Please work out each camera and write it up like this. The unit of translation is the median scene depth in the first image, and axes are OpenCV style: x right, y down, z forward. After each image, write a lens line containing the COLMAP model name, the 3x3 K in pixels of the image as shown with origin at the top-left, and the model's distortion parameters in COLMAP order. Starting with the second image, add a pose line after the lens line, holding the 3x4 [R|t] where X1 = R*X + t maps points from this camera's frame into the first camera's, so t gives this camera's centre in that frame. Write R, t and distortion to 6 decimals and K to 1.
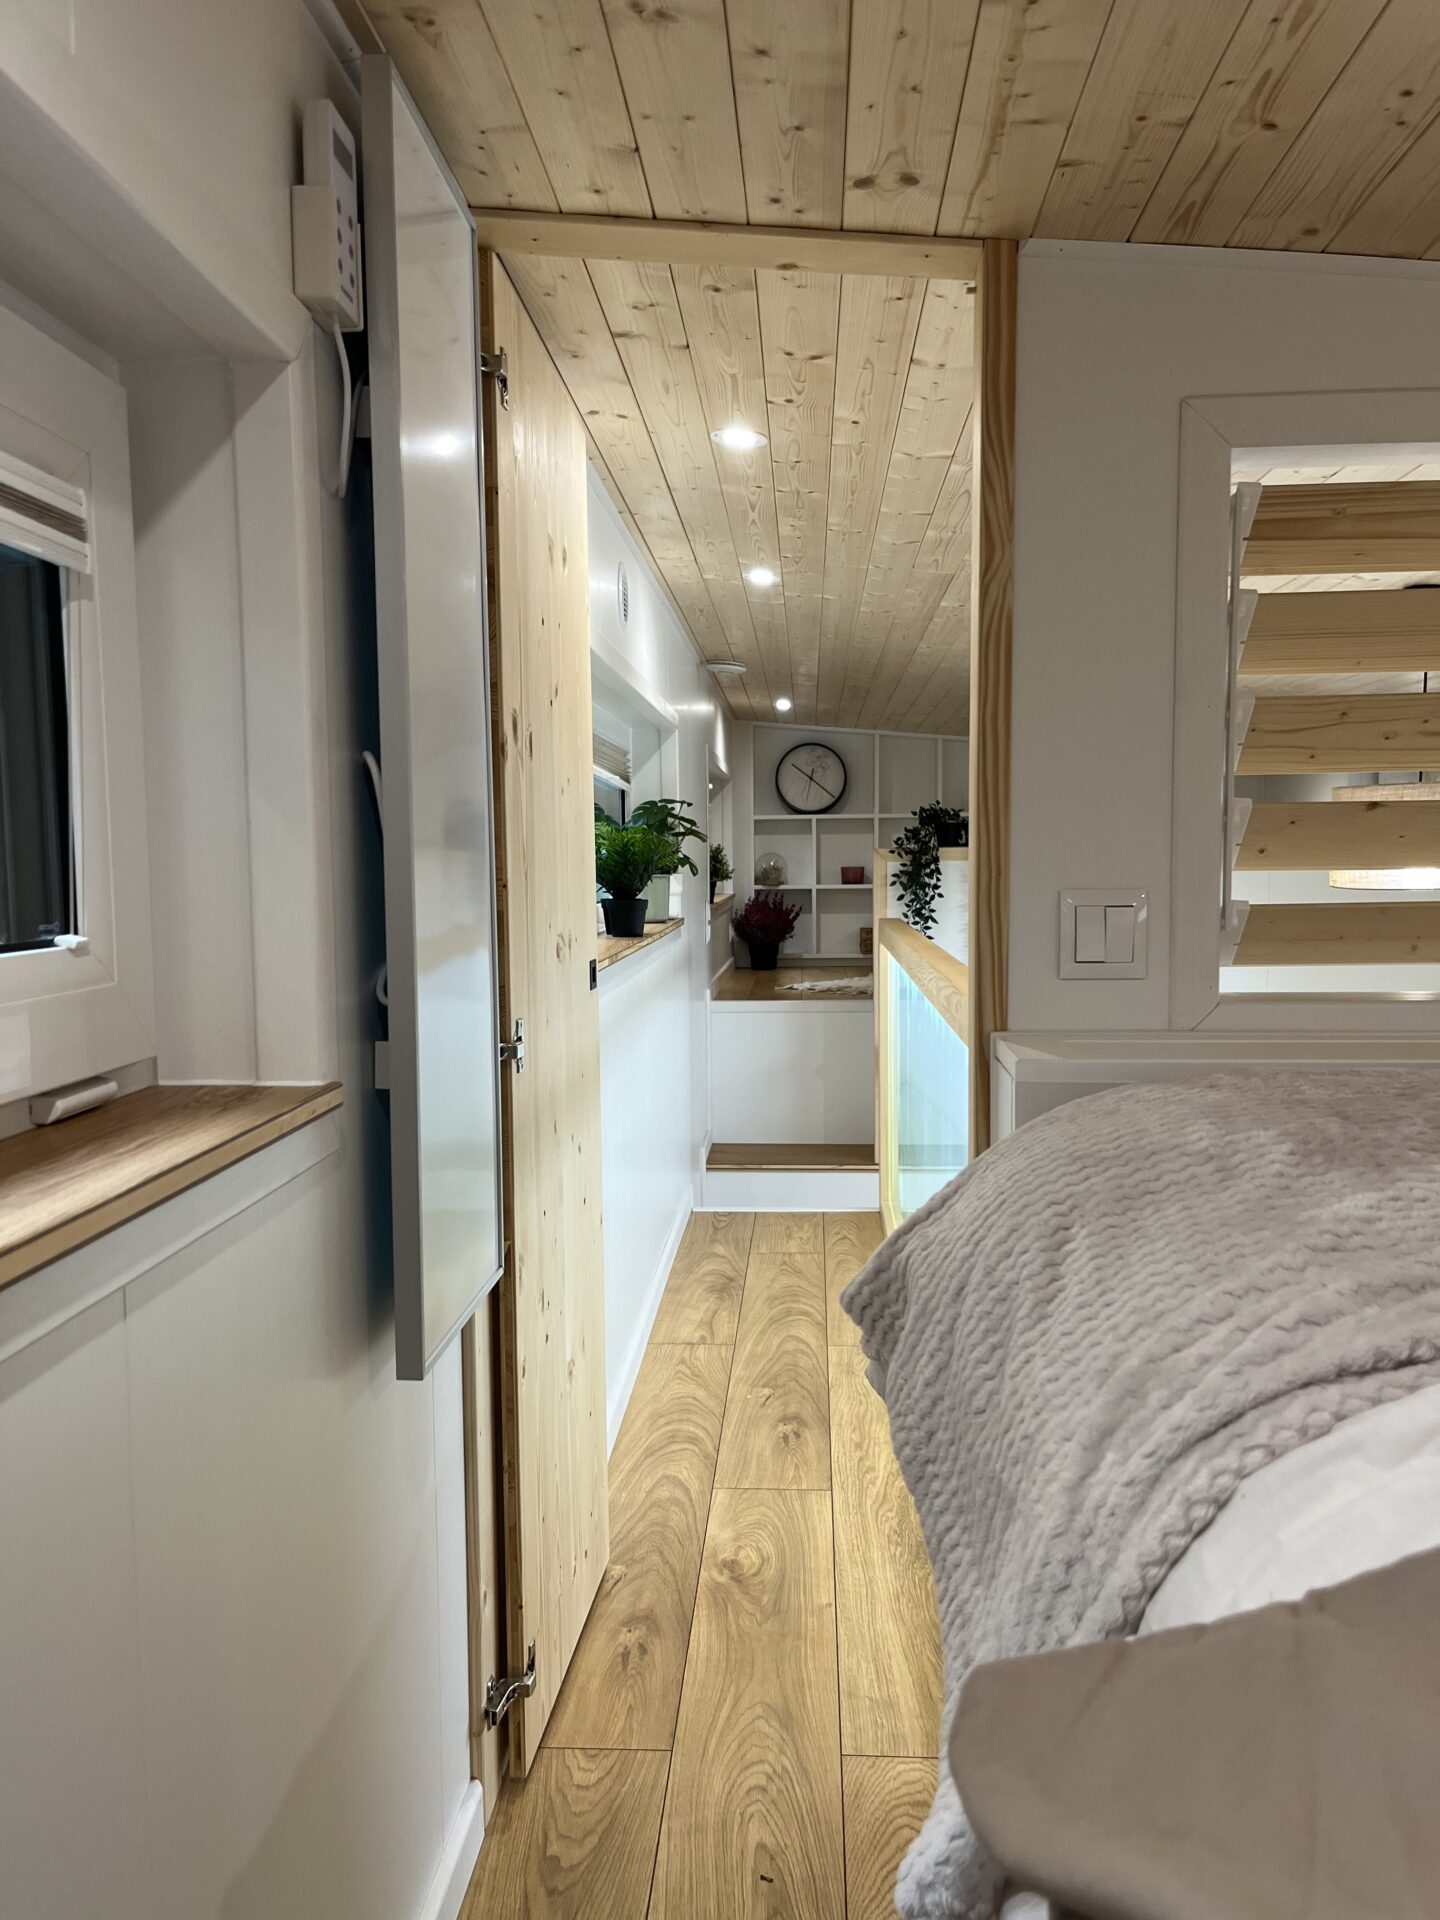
lens RADIAL K [[1492.2, 0, 720.0], [0, 1492.2, 960.0], [0, 0, 1]] dist [0.112275, -0.141760]
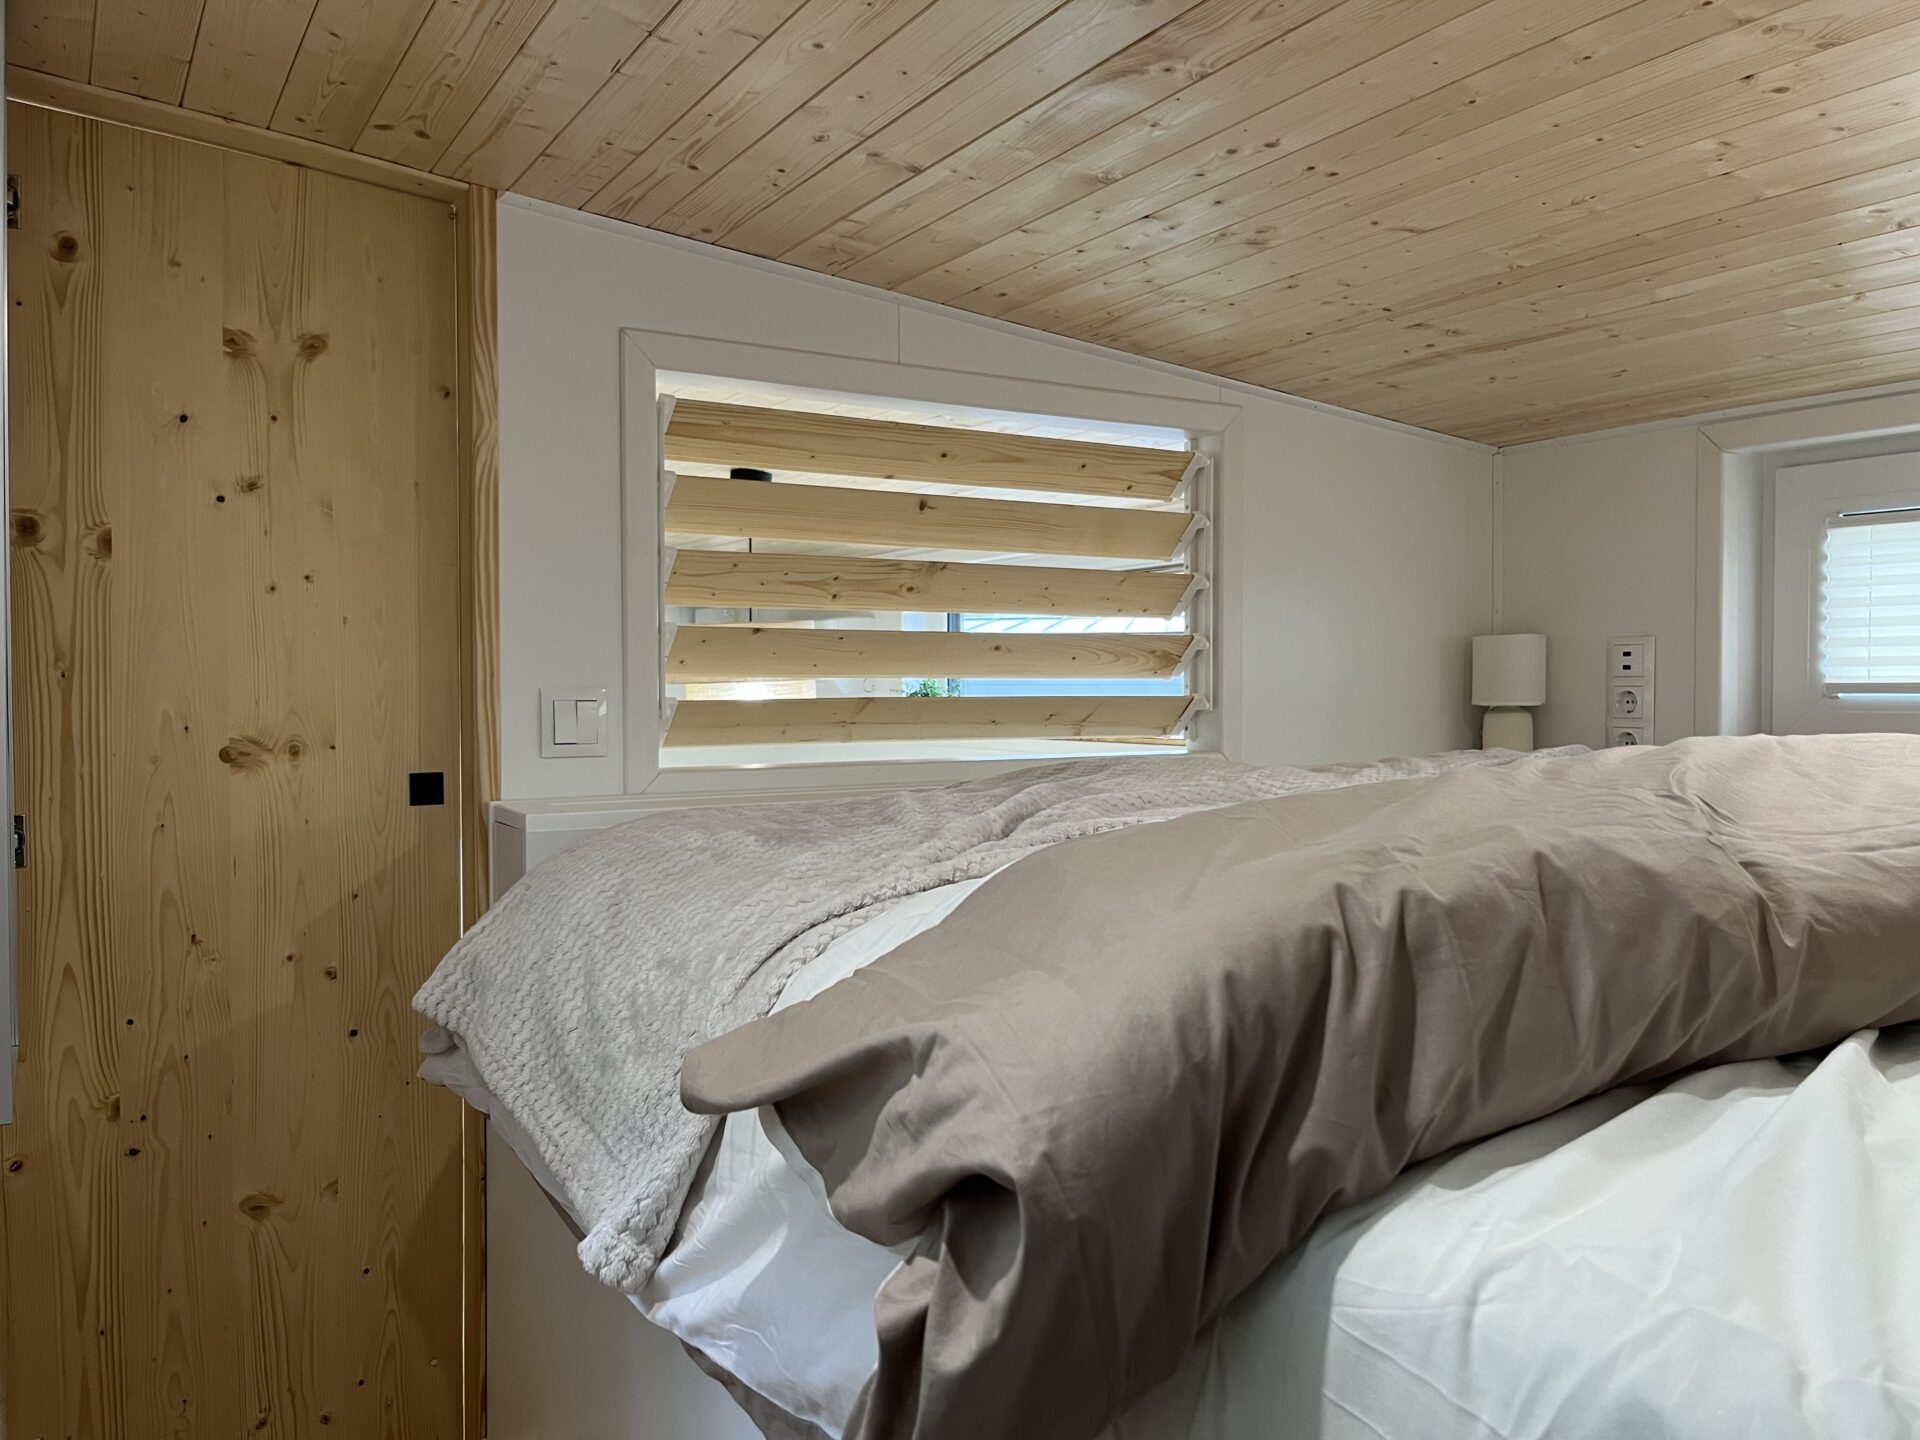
lens RADIAL K [[1492.2, 0, 960.0], [0, 1492.2, 720.0], [0, 0, 1]] dist [0.112275, -0.141760]
pose [[0.822772, -0.009164, 0.568298, -0.230638], [0.039972, 0.998327, -0.041772, 0.053057], [-0.566965, 0.057085, 0.821762, -0.281480]]
